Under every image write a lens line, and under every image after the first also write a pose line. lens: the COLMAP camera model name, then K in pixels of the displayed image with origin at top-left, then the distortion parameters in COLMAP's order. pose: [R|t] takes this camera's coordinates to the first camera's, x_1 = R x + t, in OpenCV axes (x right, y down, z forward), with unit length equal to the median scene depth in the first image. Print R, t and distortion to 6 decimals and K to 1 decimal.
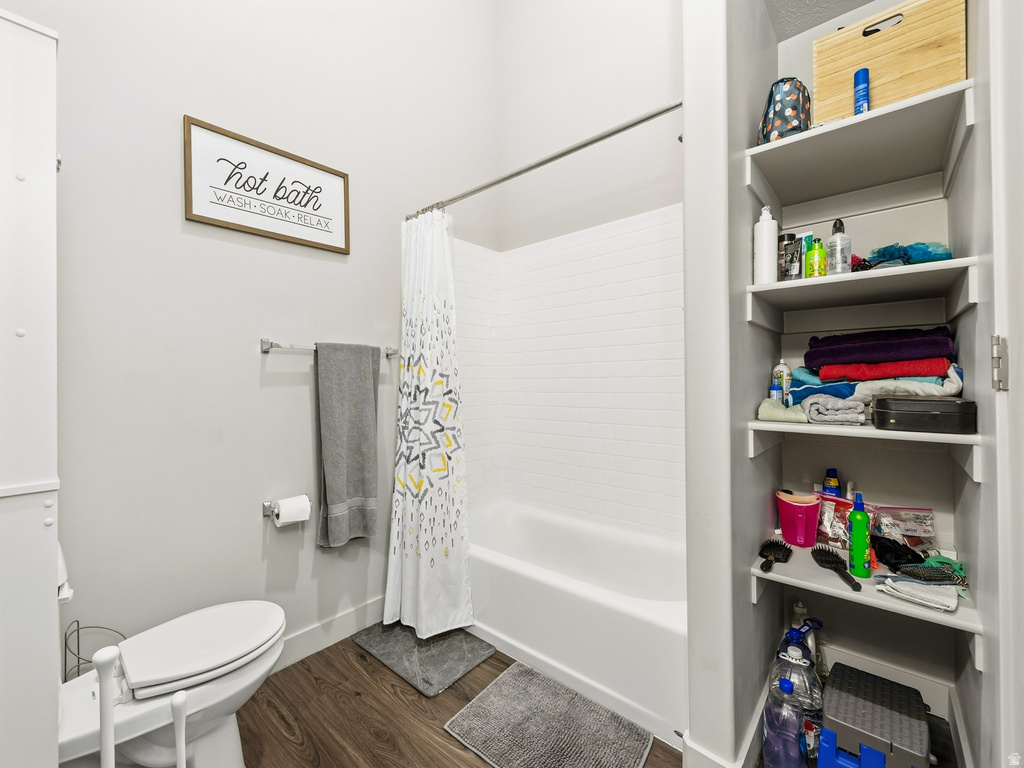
lens RADIAL K [[429.8, 0, 503.8], [0, 429.8, 380.8], [0, 0, 1]] dist [-0.001459, 0.000005]
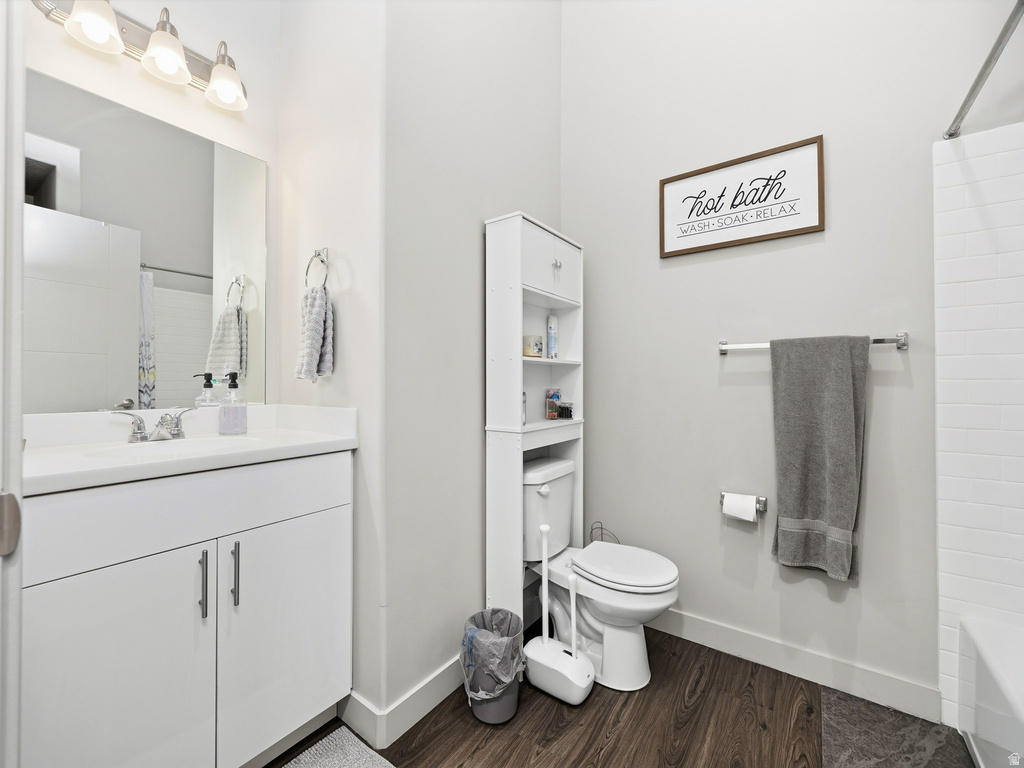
lens RADIAL K [[429.8, 0, 503.8], [0, 429.8, 380.8], [0, 0, 1]] dist [-0.001459, 0.000005]
pose [[0.089837, 0.009319, -0.995913, 0.474565], [-0.002579, 0.999955, 0.009125, -0.007258], [0.995953, 0.001749, 0.089857, 0.345410]]
